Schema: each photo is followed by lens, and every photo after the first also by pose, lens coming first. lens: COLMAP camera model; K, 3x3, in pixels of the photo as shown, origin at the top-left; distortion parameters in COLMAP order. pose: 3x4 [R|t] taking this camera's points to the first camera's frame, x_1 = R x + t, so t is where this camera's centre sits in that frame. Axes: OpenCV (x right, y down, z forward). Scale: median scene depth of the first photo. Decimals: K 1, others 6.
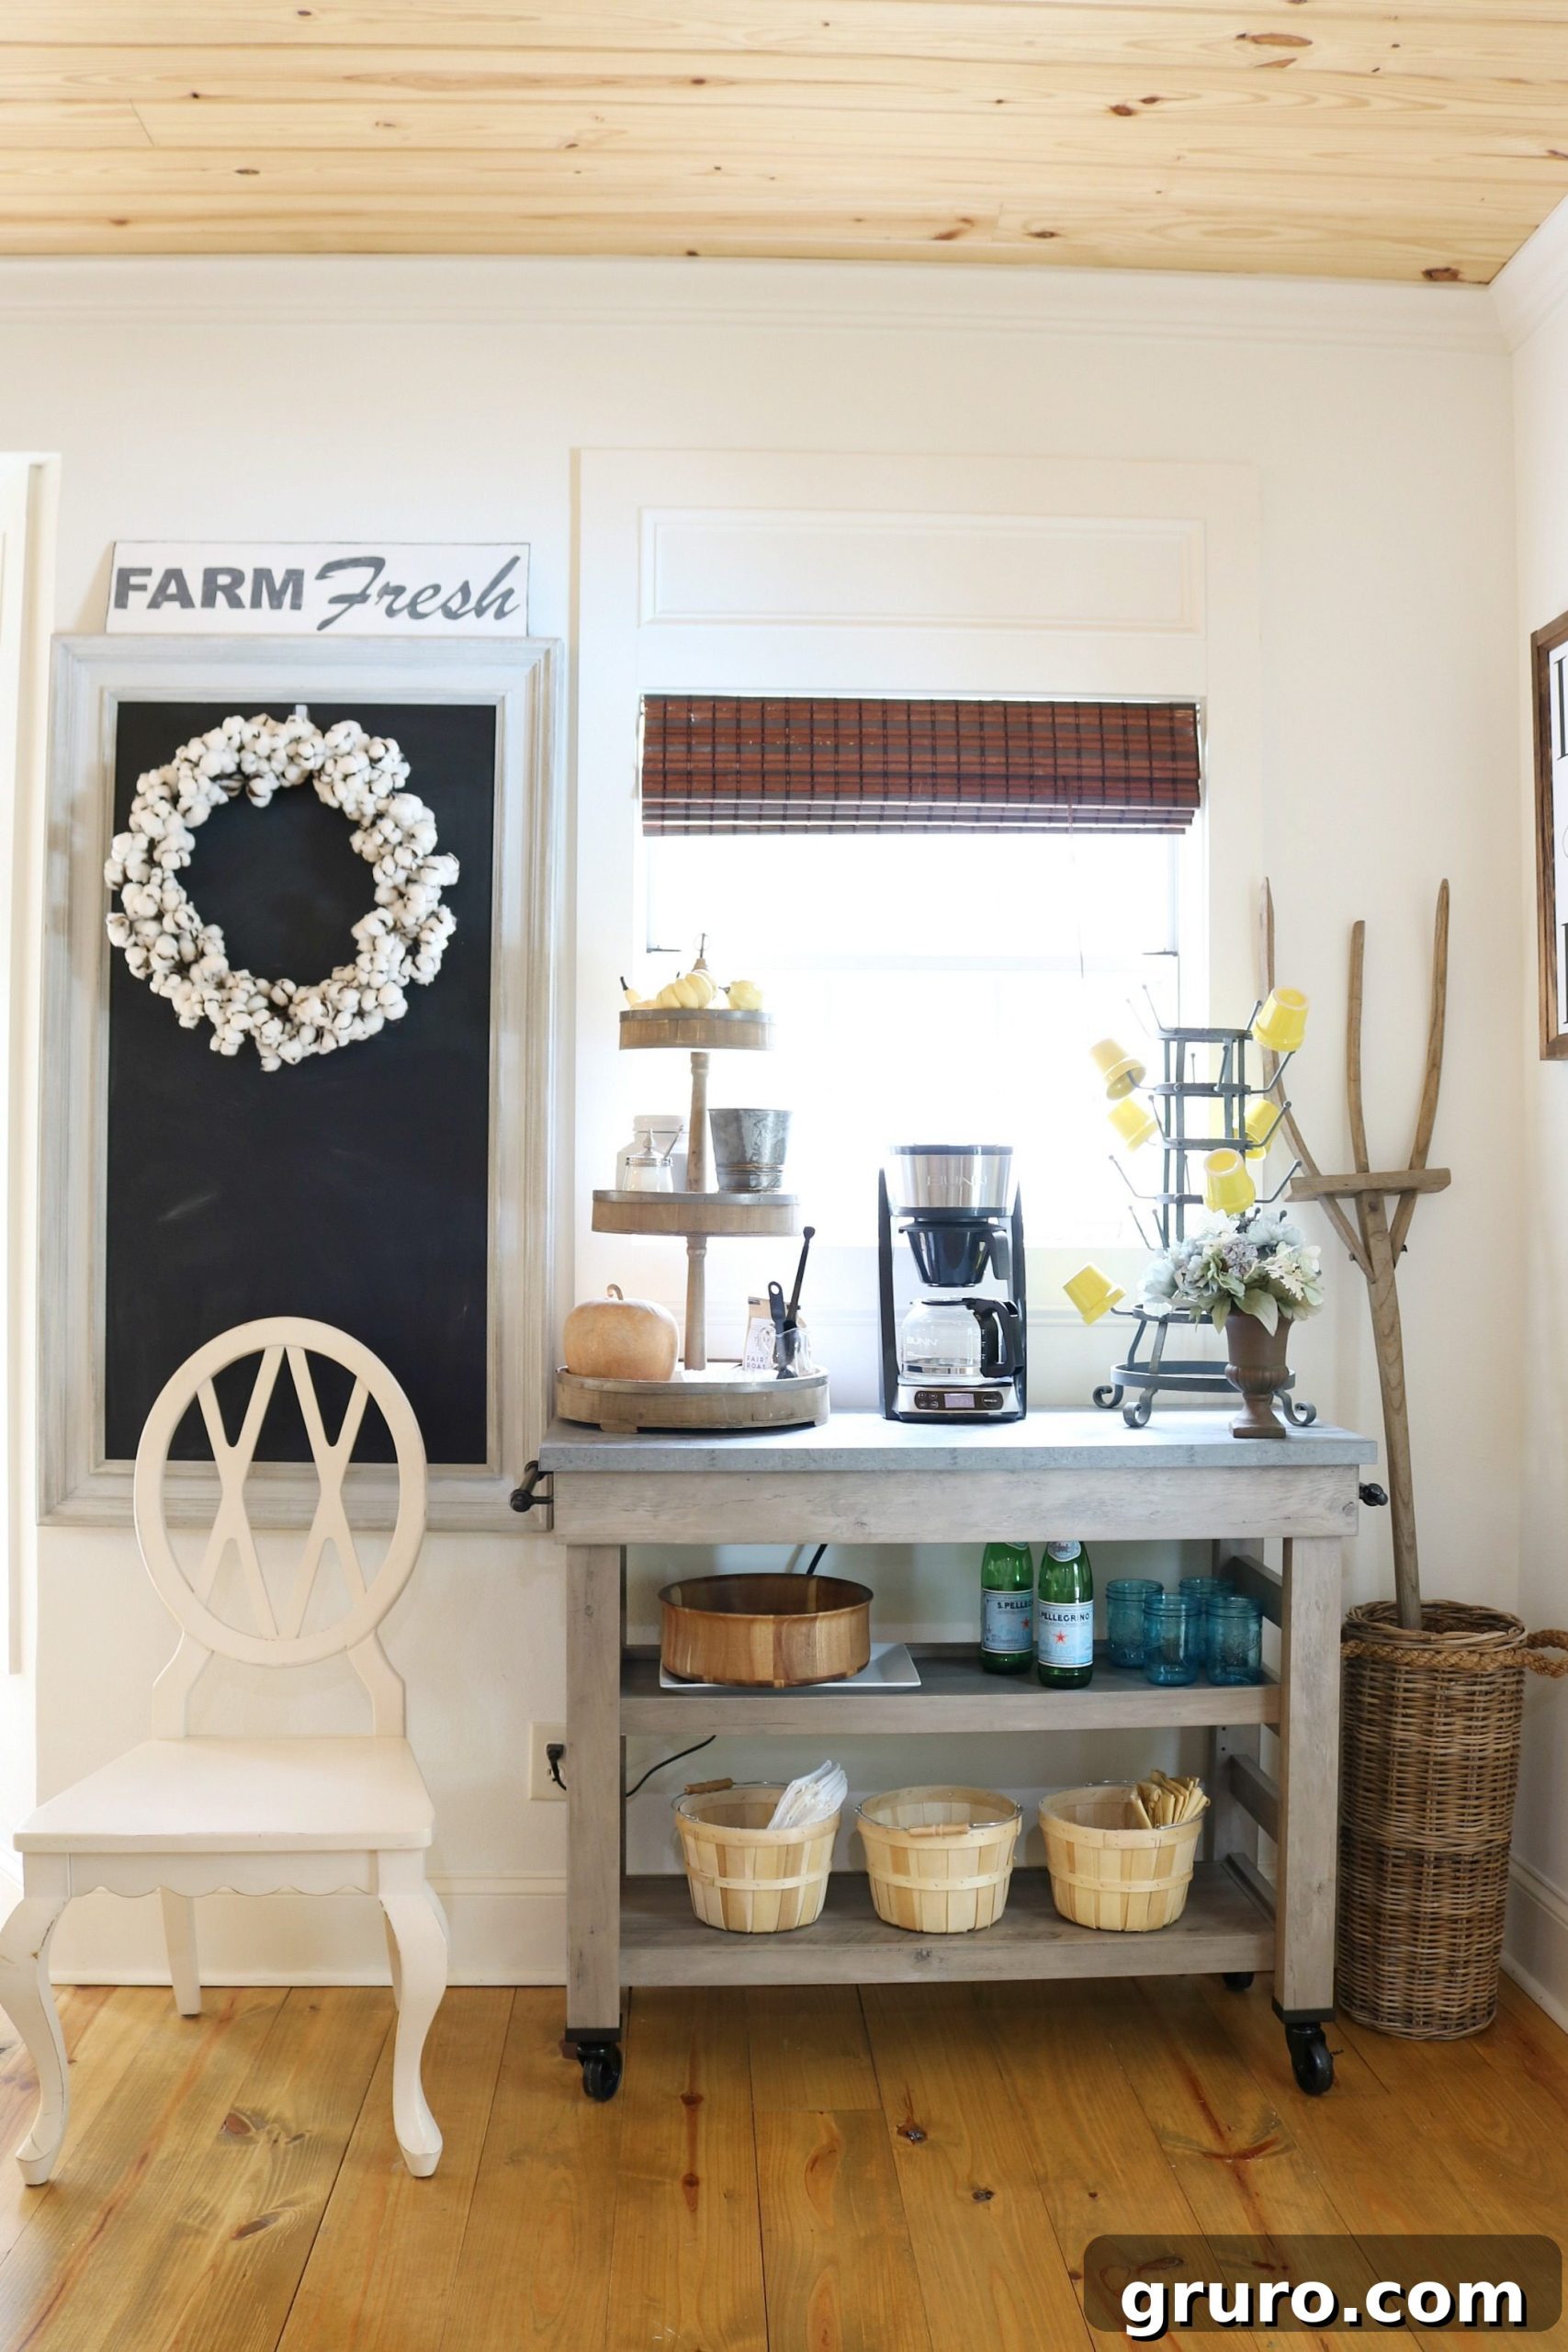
lens RADIAL K [[2027.4, 0, 734.1], [0, 2027.4, 1172.0], [0, 0, 1]] dist [-0.166030, 0.172668]
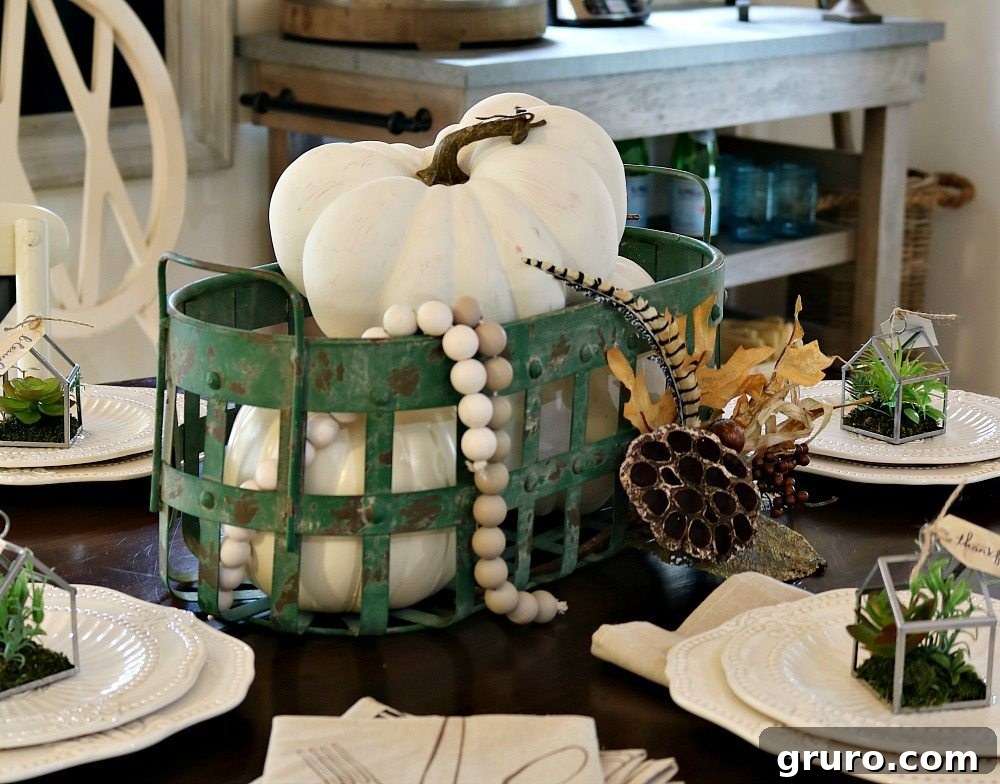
lens RADIAL K [[2349.8, 0, 467.0], [0, 2349.8, 392.3], [0, 0, 1]] dist [0.007985, -0.223565]
pose [[0.734771, -0.153645, 0.660686, -0.785471], [-0.016734, 0.969607, 0.244097, 0.006465], [-0.678109, -0.190411, 0.709867, 0.109089]]
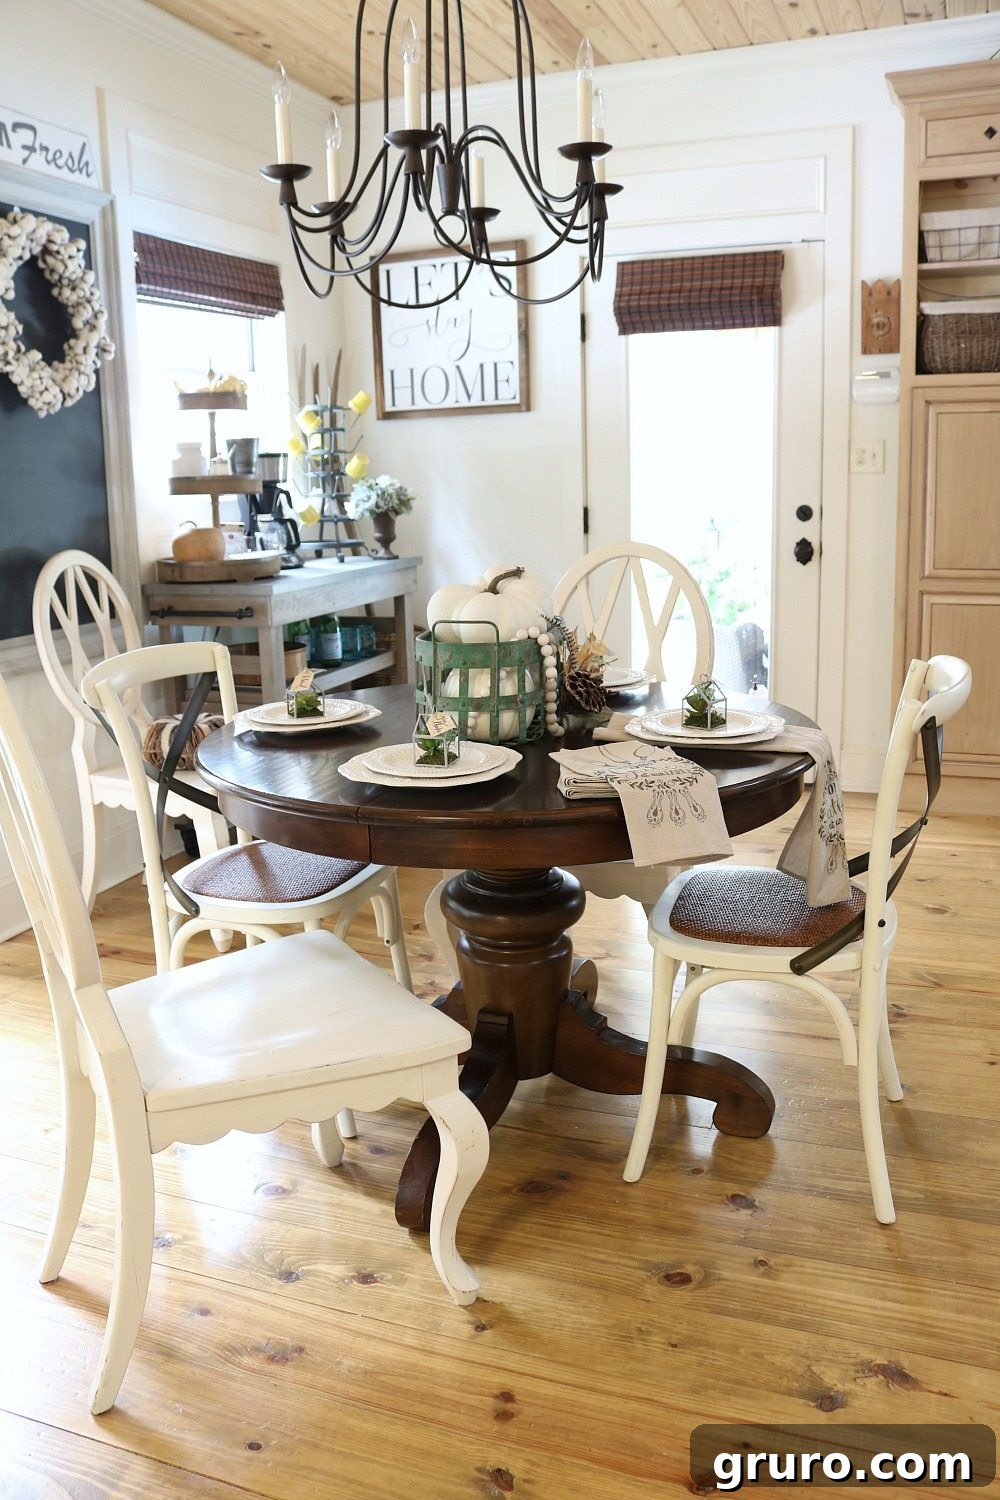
lens RADIAL K [[1293.1, 0, 468.2], [0, 1293.1, 747.5], [0, 0, 1]] dist [-0.166030, 0.172668]
pose [[0.400529, -0.208191, 0.892319, -1.178189], [0.028184, 0.976184, 0.215107, 0.006924], [-0.915851, -0.061007, 0.396857, 0.172052]]
